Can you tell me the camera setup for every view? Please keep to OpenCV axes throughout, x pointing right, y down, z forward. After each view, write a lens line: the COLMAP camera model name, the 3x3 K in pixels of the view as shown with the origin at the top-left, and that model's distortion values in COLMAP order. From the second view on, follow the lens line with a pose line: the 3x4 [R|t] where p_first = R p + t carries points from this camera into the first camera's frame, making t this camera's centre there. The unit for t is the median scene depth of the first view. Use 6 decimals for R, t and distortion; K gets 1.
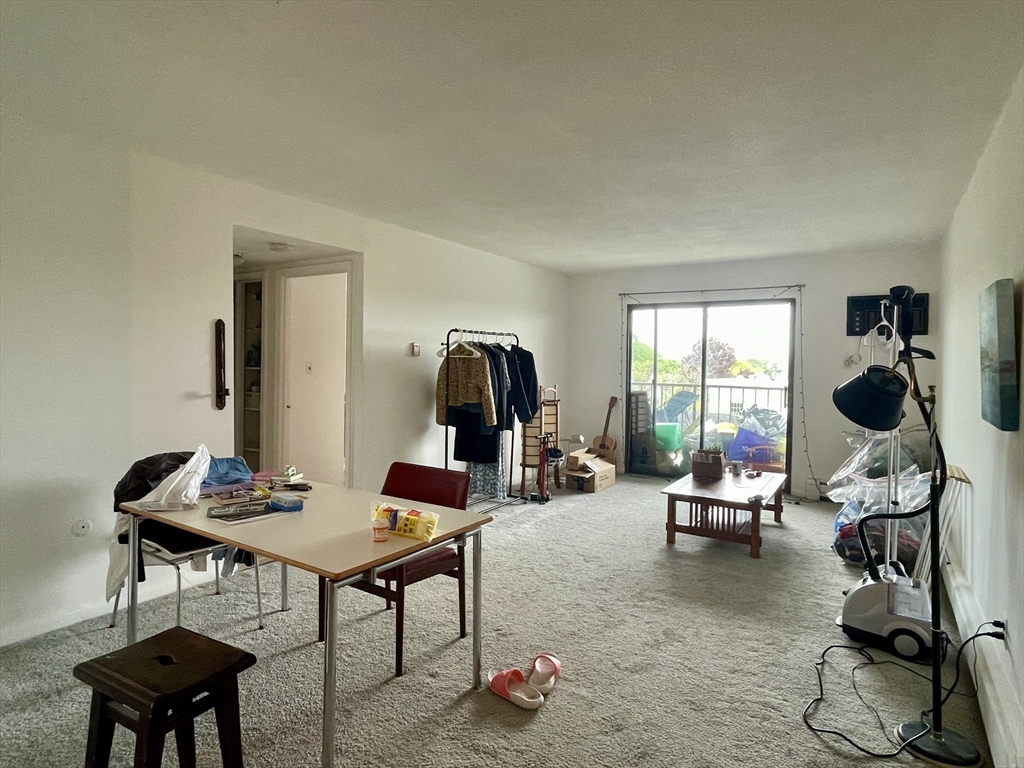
lens RADIAL K [[570.7, 0, 507.9], [0, 570.7, 379.7], [0, 0, 1]] dist [-0.004457, -0.000800]
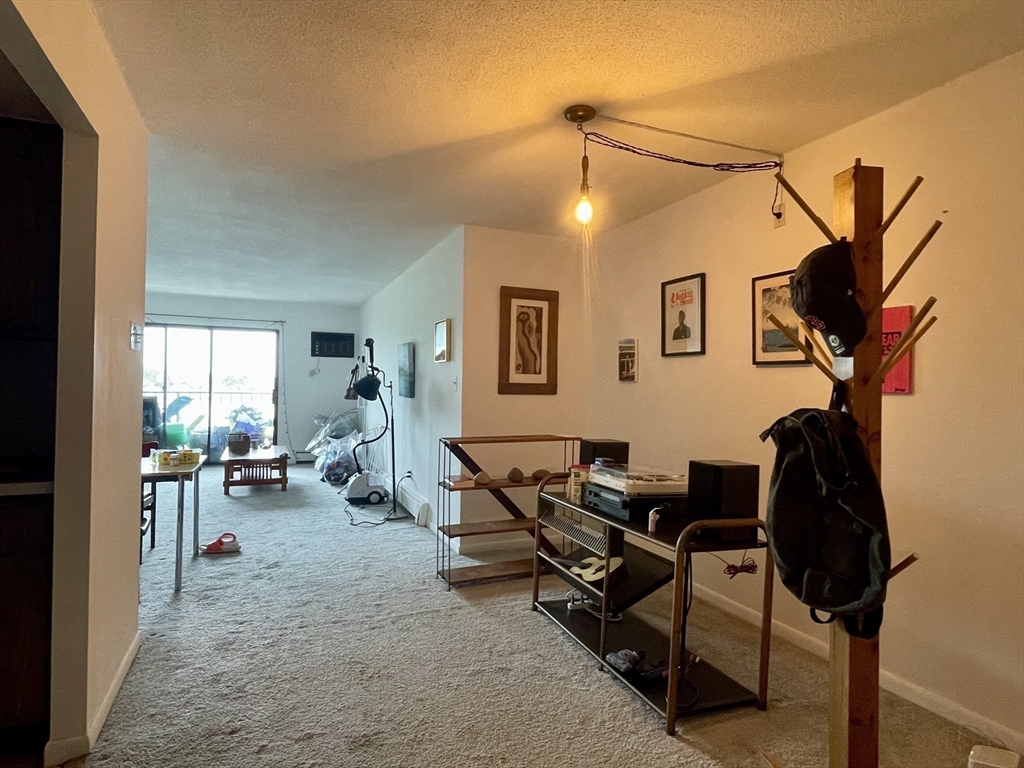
lens RADIAL K [[567.2, 0, 508.1], [0, 567.2, 378.8], [0, 0, 1]] dist [0.001592, 0.000155]
pose [[0.556334, 0.004090, 0.830949, -0.427189], [0.016108, 0.999747, -0.015705, 0.019171], [-0.830803, 0.022122, 0.556127, -0.340898]]
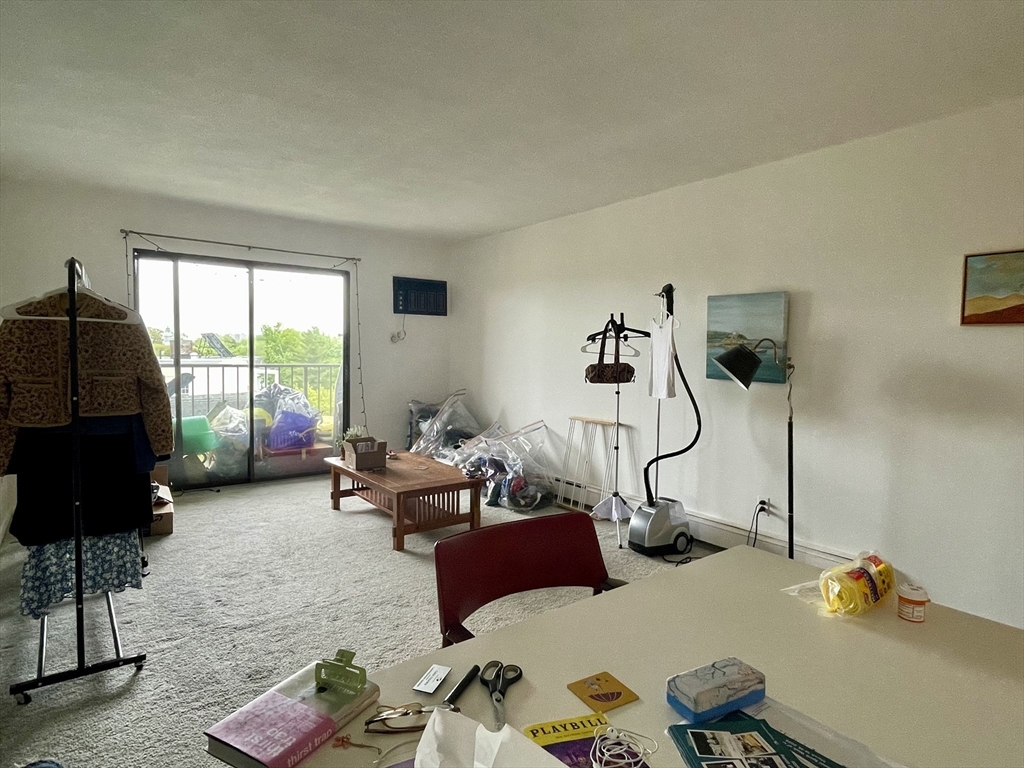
lens RADIAL K [[570.7, 0, 507.9], [0, 570.7, 379.7], [0, 0, 1]] dist [-0.004457, -0.000800]
pose [[0.326658, -0.065050, 0.942901, -0.373930], [0.011542, 0.997829, 0.064840, -0.020052], [-0.945072, -0.010298, 0.326700, 0.465716]]
